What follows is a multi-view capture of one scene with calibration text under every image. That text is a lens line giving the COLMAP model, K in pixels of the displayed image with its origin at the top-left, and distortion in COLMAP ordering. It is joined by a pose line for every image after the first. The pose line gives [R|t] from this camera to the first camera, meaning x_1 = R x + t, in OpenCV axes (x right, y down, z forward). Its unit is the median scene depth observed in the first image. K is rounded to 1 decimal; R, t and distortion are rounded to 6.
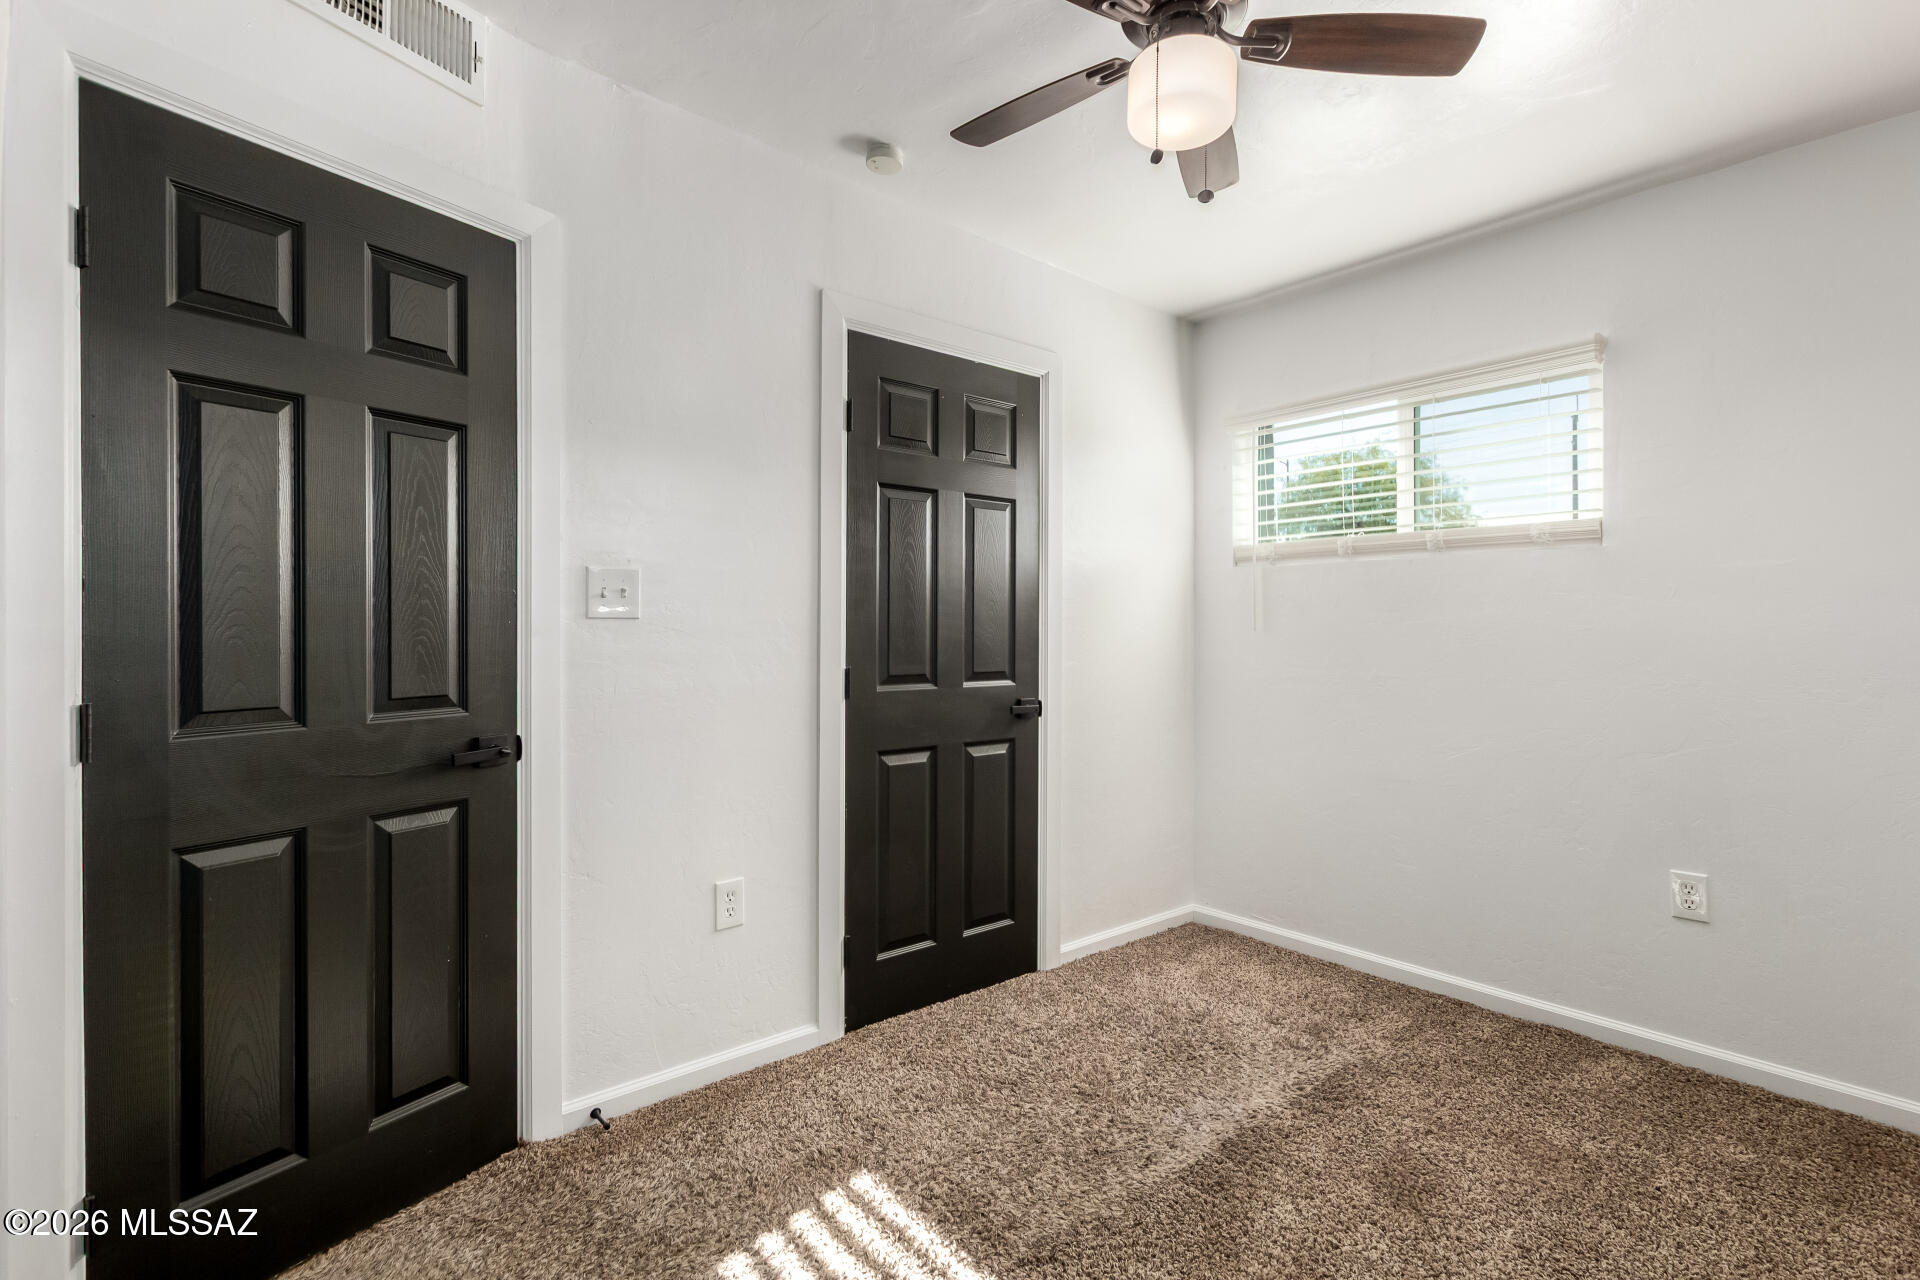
lens RADIAL K [[891.2, 0, 959.4], [0, 891.2, 631.1], [0, 0, 1]] dist [-0.000230, -0.000174]
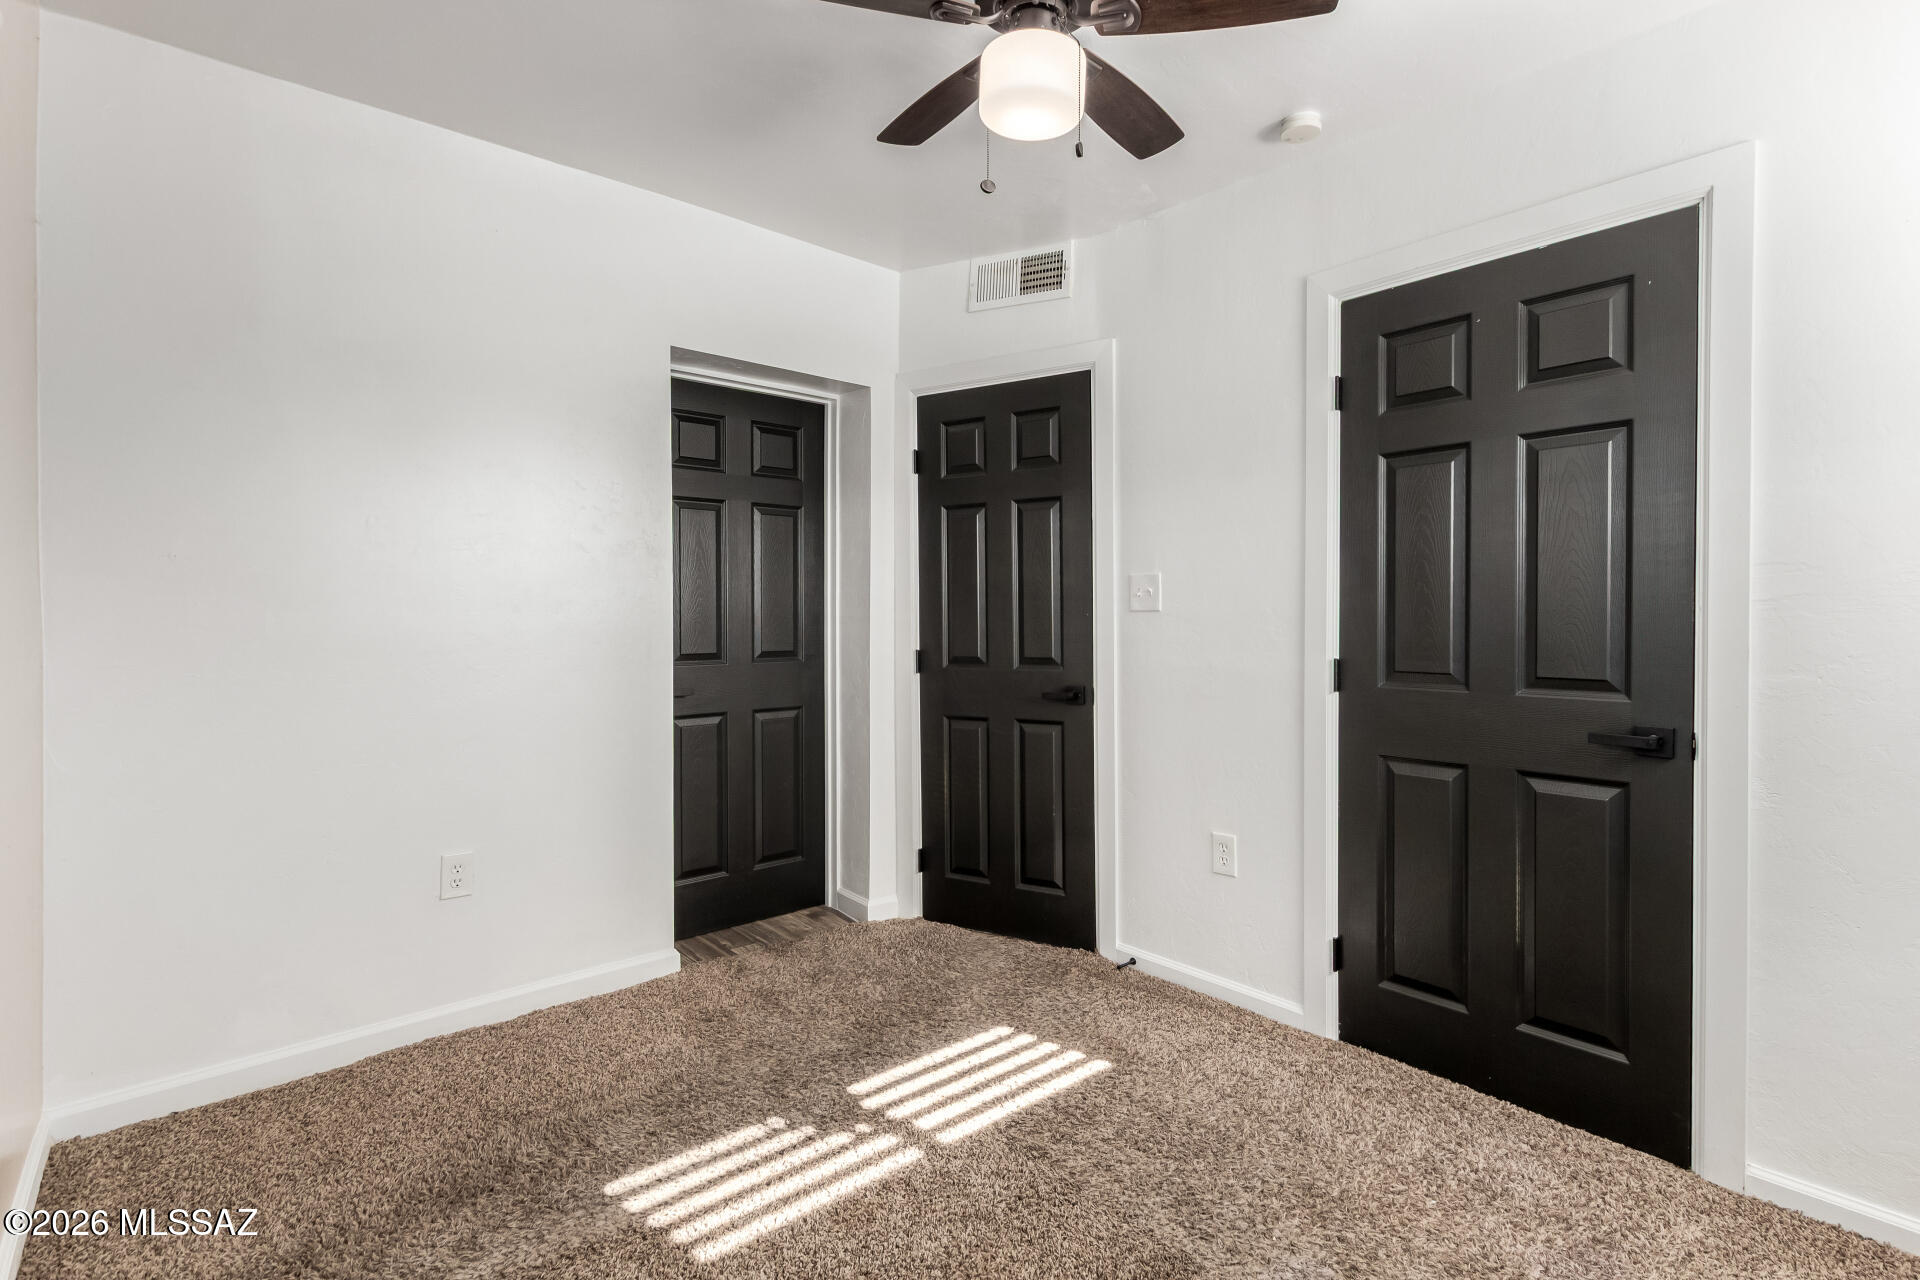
lens RADIAL K [[917.2, 0, 968.4], [0, 917.2, 621.6], [0, 0, 1]] dist [0.002466, -0.000014]
pose [[0.021113, 0.009102, -0.999736, 0.849777], [0.006887, 0.999934, 0.009249, -0.010480], [0.999753, -0.007081, 0.021049, 0.584228]]
